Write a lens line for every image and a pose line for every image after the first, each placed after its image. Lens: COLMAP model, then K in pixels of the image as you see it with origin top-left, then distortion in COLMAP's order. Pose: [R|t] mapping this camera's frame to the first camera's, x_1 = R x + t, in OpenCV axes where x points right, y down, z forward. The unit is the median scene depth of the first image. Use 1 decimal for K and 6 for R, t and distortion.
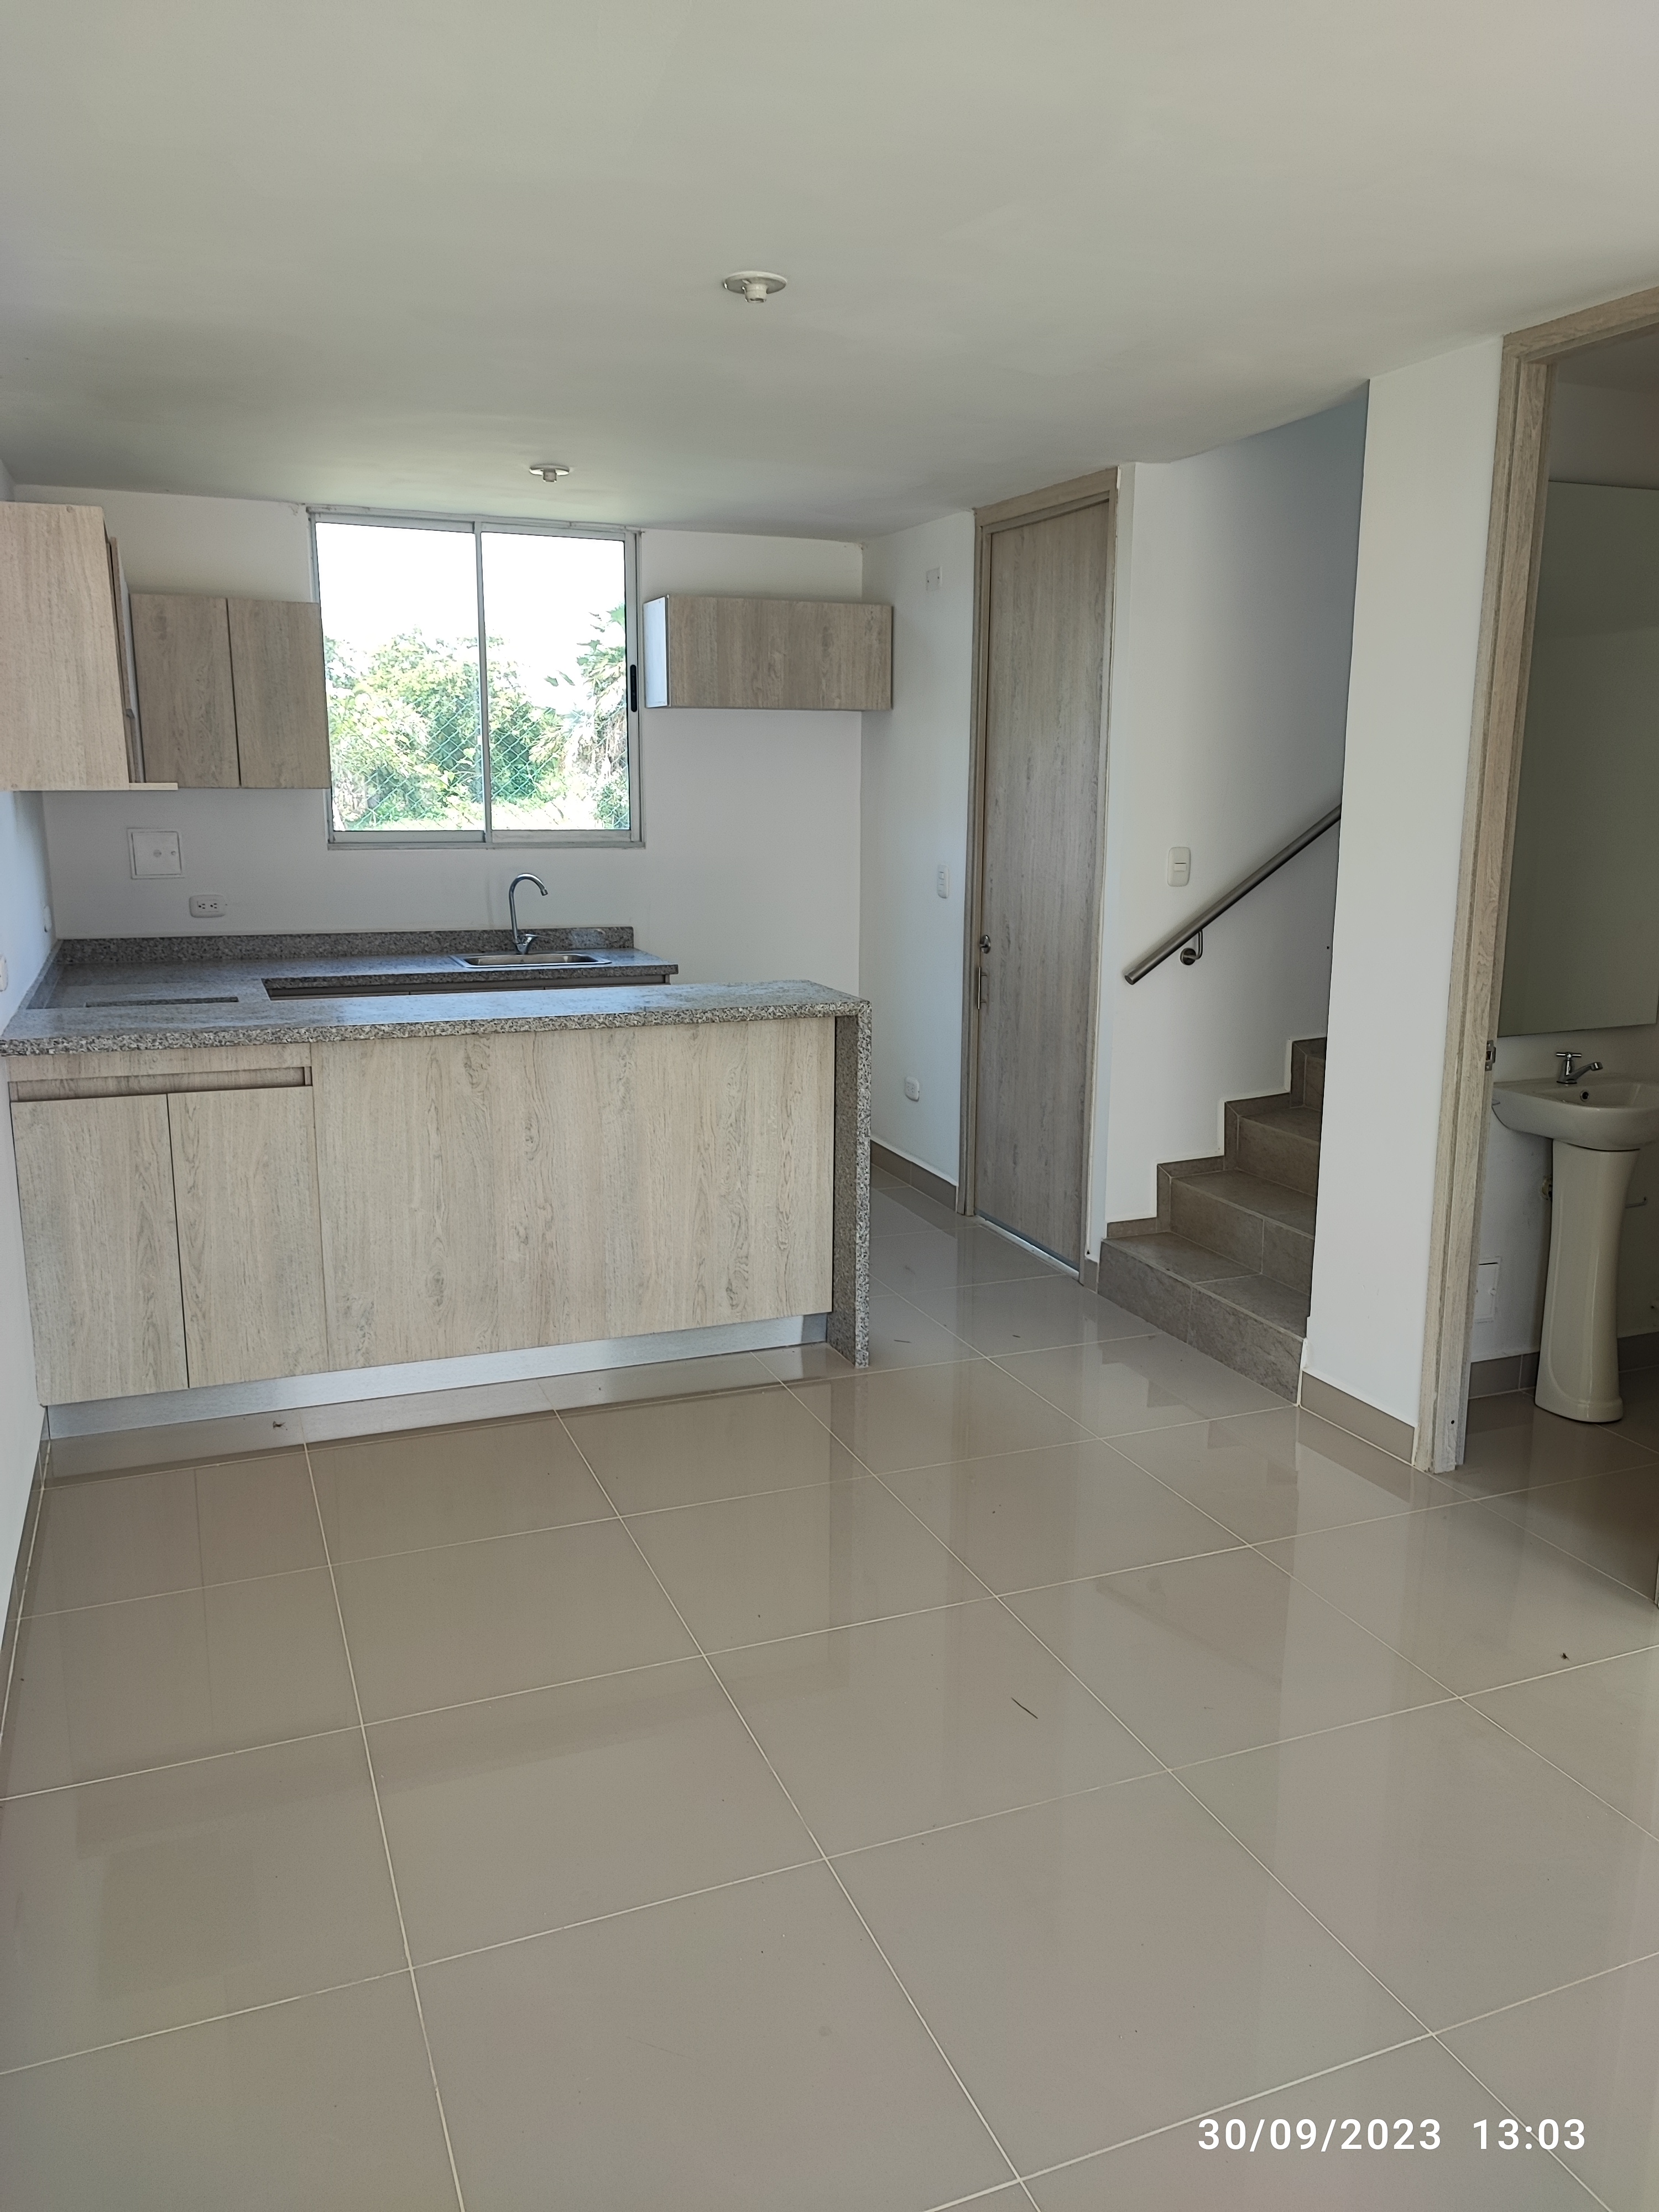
lens RADIAL K [[1634.9, 0, 840.7], [0, 1634.9, 1108.4], [0, 0, 1]] dist [0.034469, -0.026195]
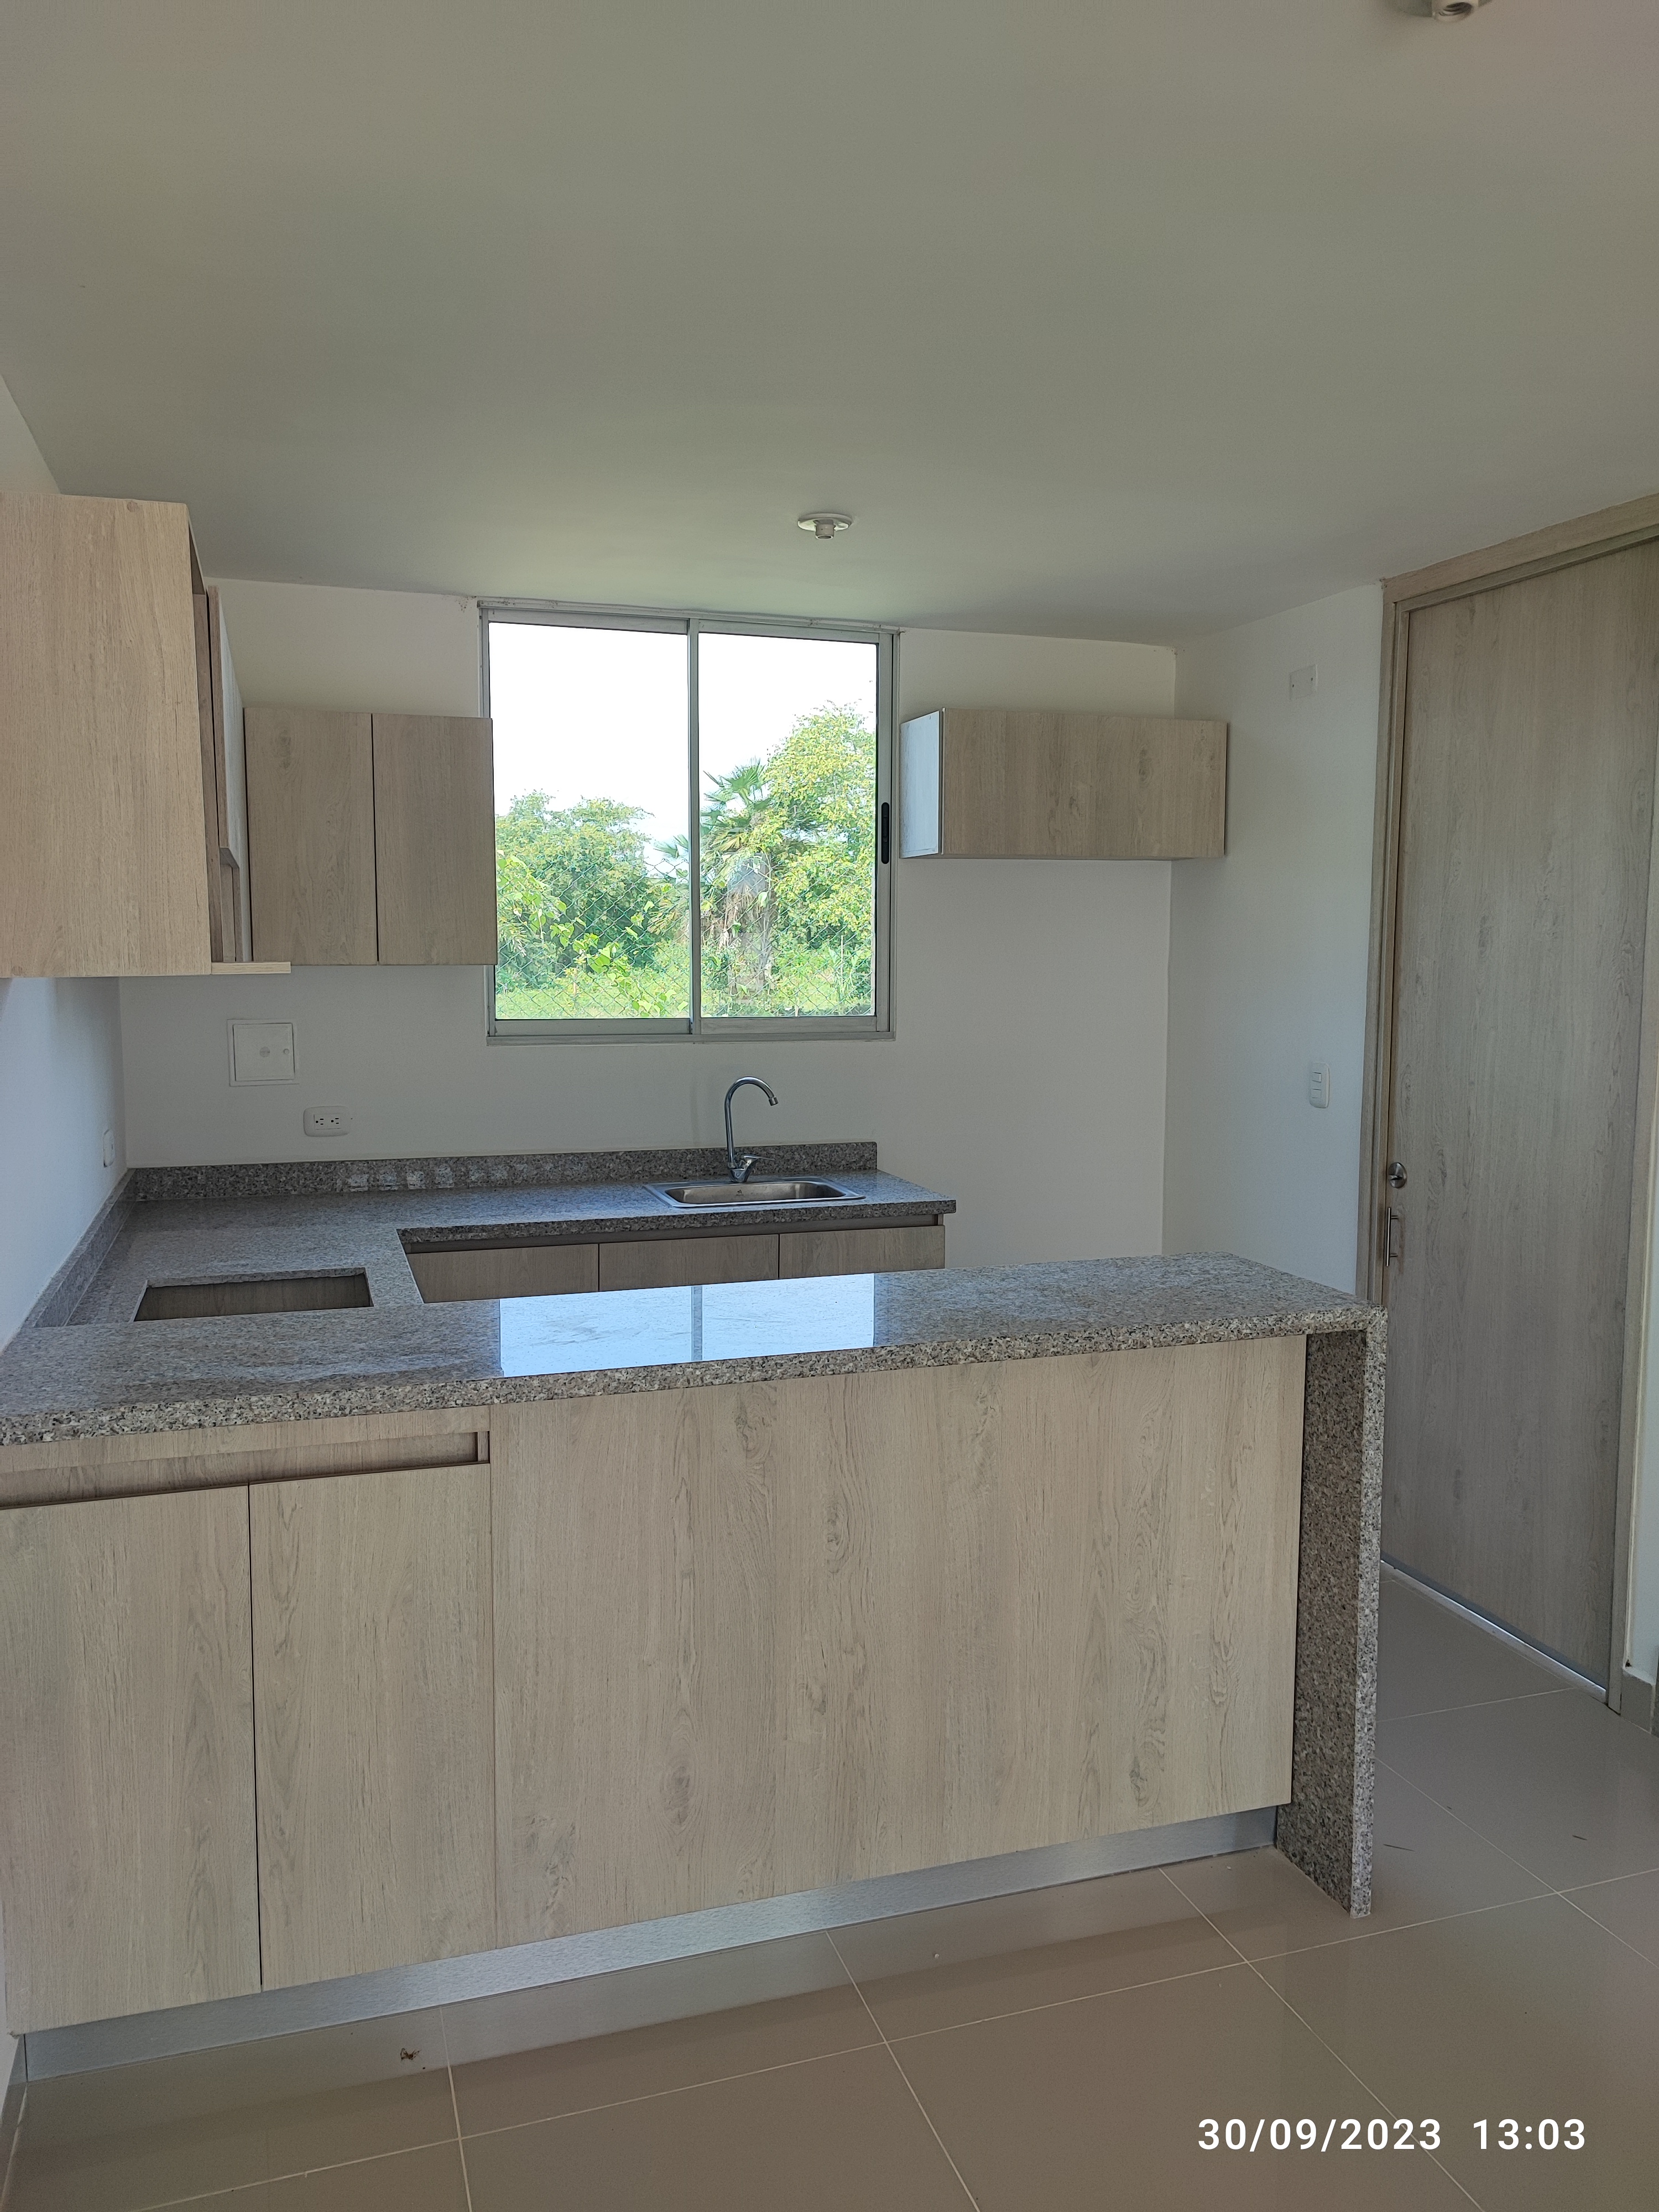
lens RADIAL K [[1634.9, 0, 828.0], [0, 1634.9, 1096.1], [0, 0, 1]] dist [0.034469, -0.026195]
pose [[0.997756, 0.001226, -0.066947, -0.125168], [-0.008436, 0.994167, -0.107520, -0.064488], [0.066425, 0.107844, 0.991946, 0.316546]]
